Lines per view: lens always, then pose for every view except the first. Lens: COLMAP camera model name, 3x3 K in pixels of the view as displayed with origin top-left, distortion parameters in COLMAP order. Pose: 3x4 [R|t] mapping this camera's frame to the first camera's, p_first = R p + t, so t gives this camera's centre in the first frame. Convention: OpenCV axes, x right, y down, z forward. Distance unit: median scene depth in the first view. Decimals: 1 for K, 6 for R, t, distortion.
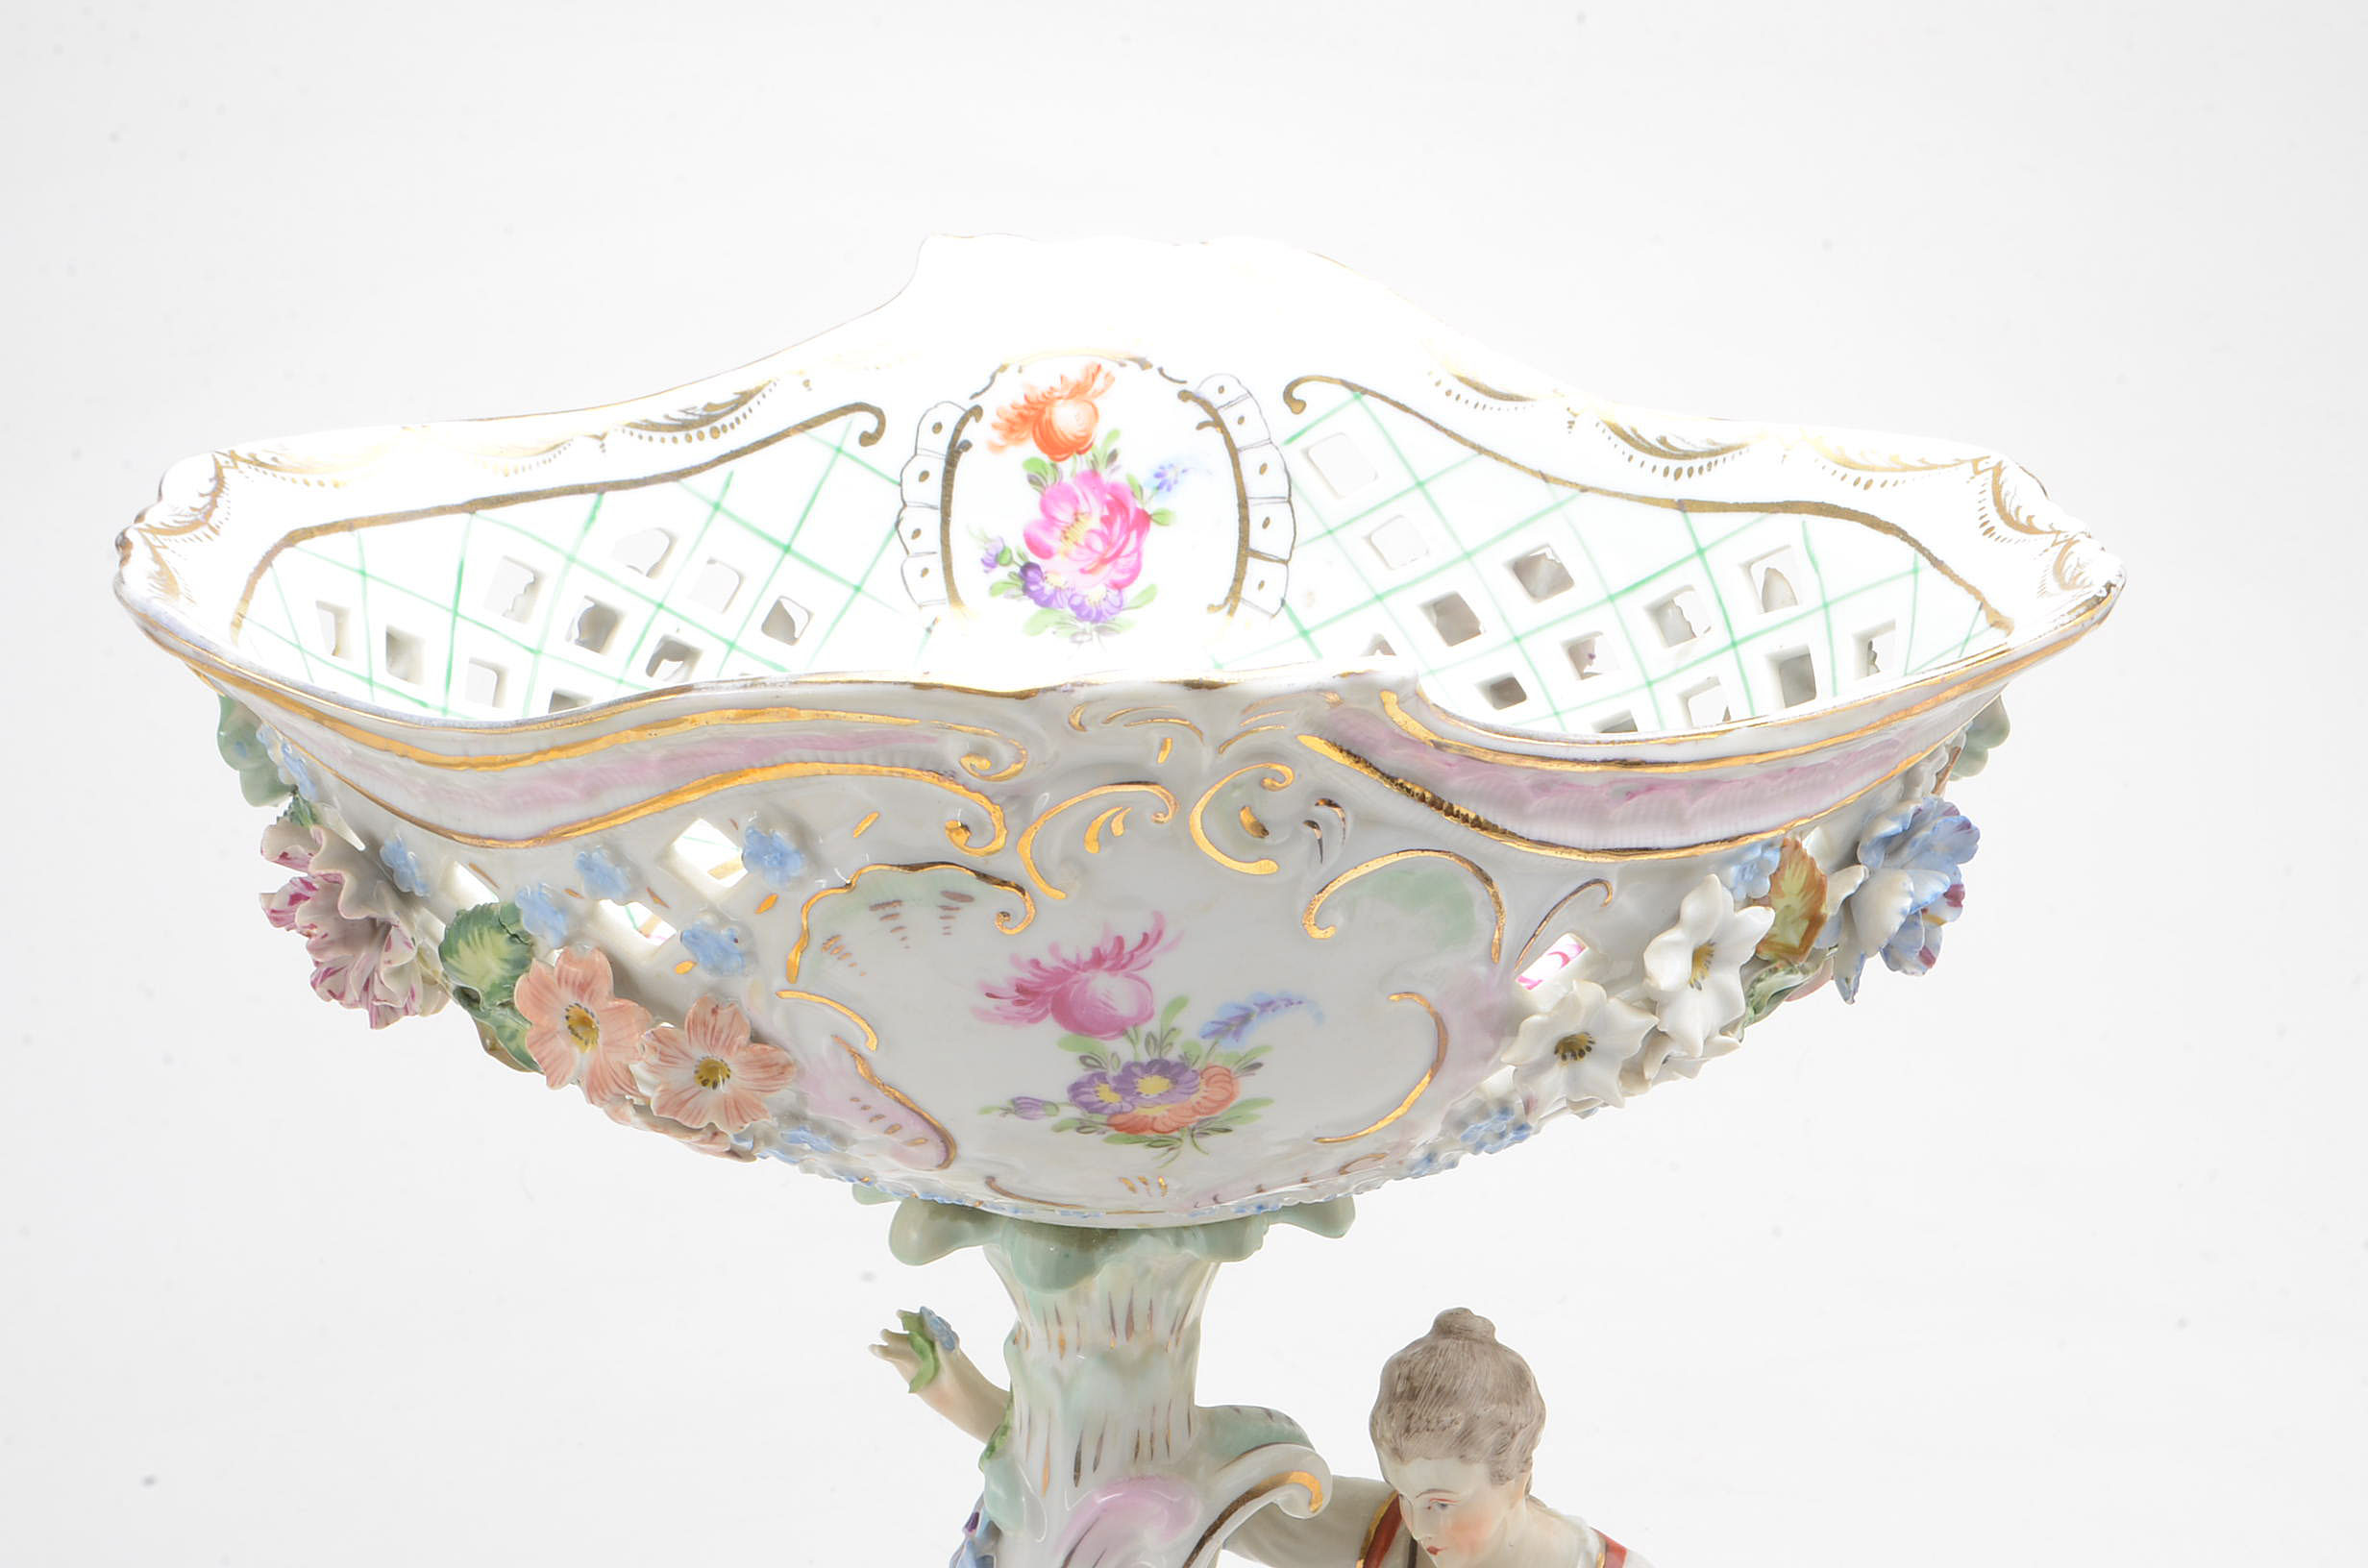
lens RADIAL K [[4304.5, 0, 1194.0], [0, 4304.5, 777.0], [0, 0, 1]] dist [-0.037017, 0.000000]
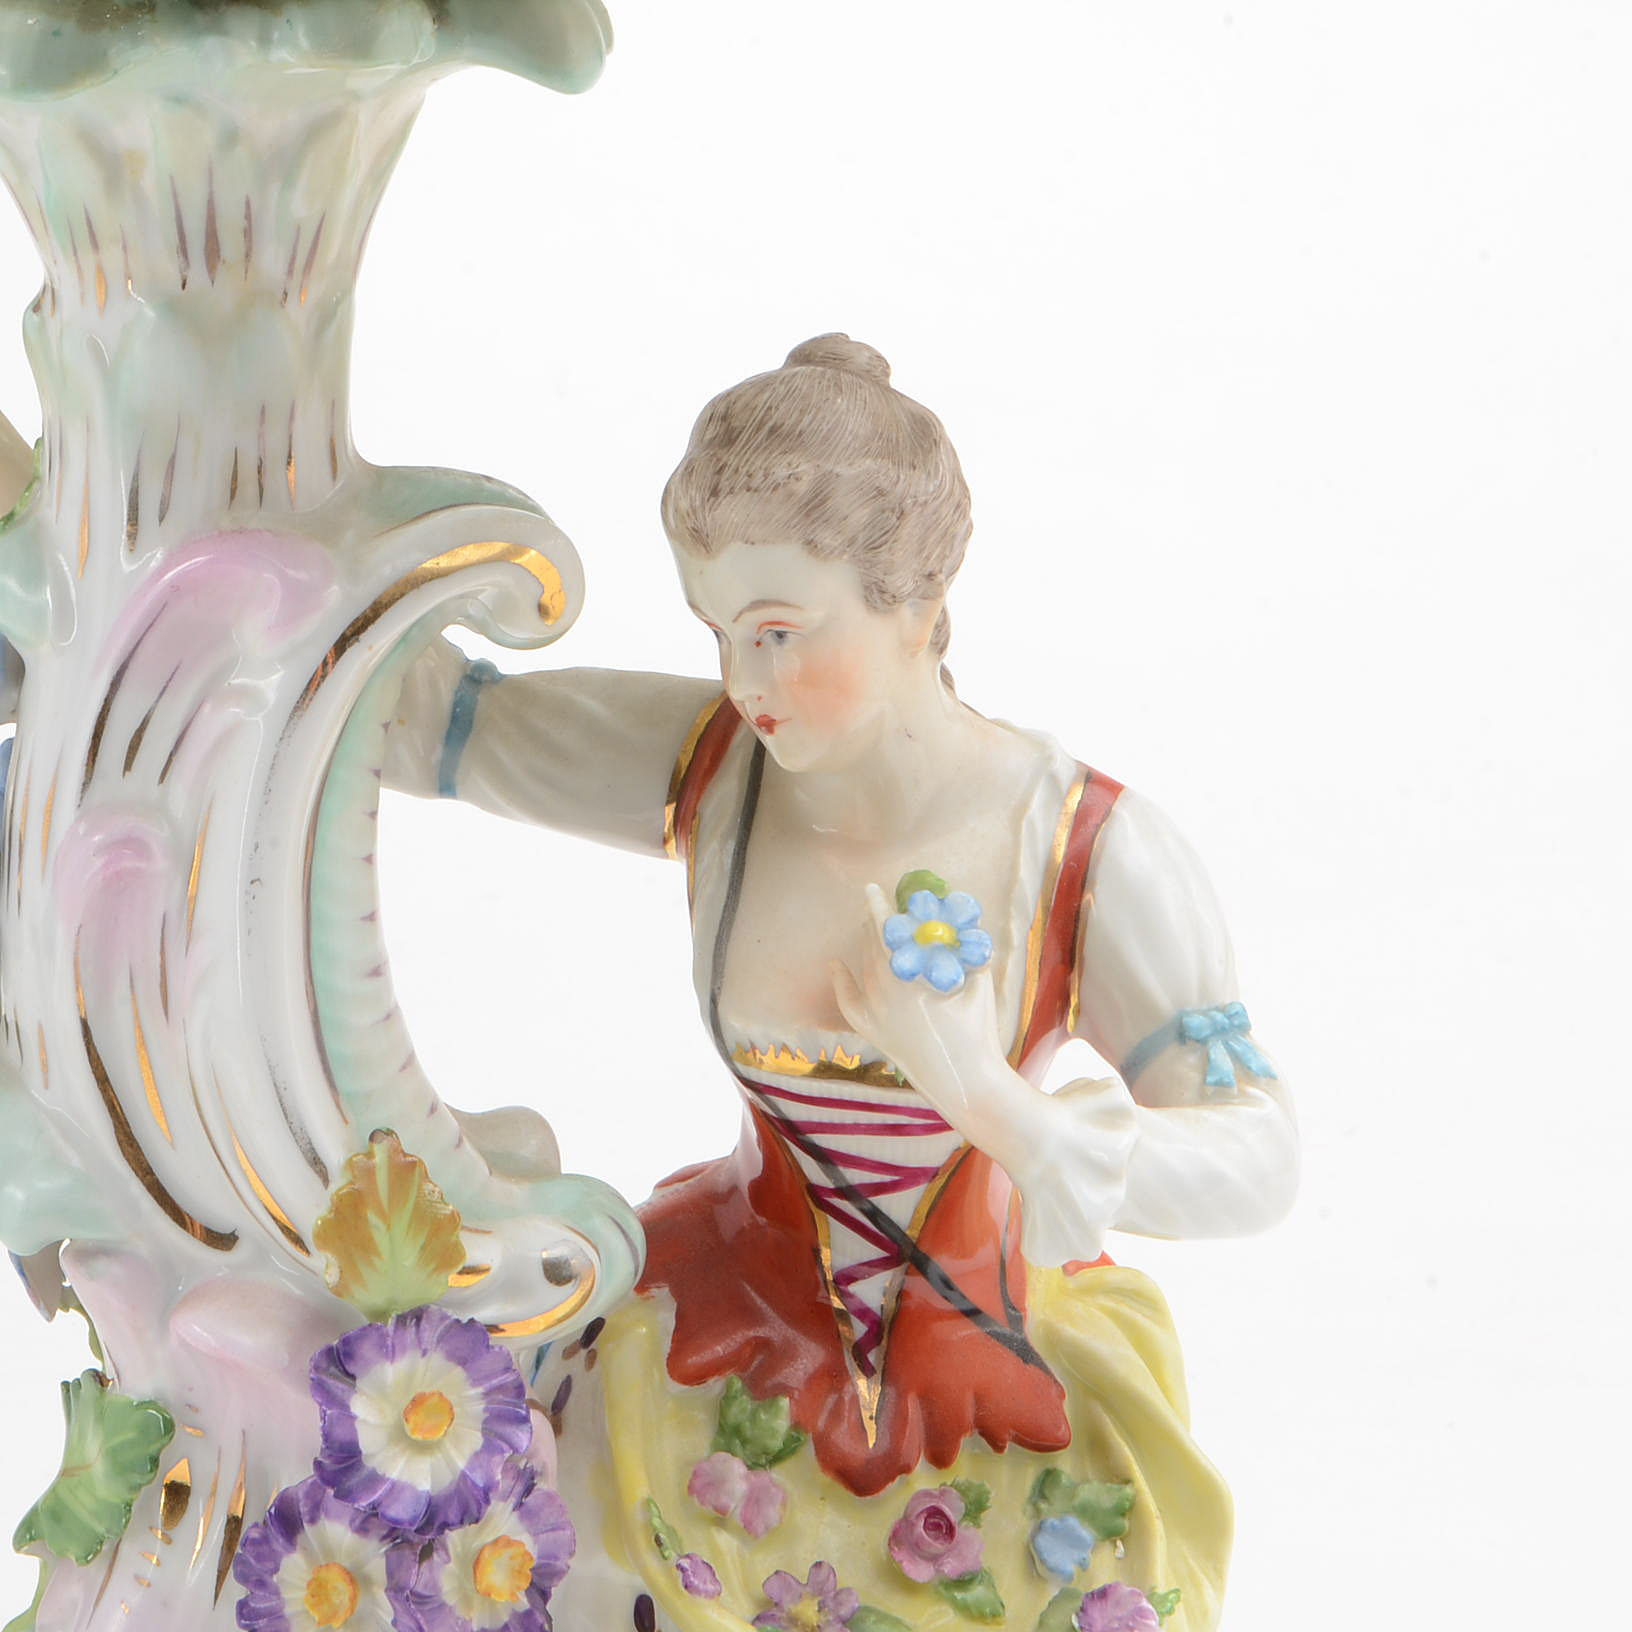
lens RADIAL K [[5030.7, 0, 816.6], [0, 5030.7, 817.9], [0, 0, 1]] dist [-0.056351, 0.000000]
pose [[0.997421, 0.014673, -0.070261, 0.131155], [-0.019164, 0.997787, -0.063675, 0.280275], [0.069171, 0.064857, 0.995494, 0.382402]]
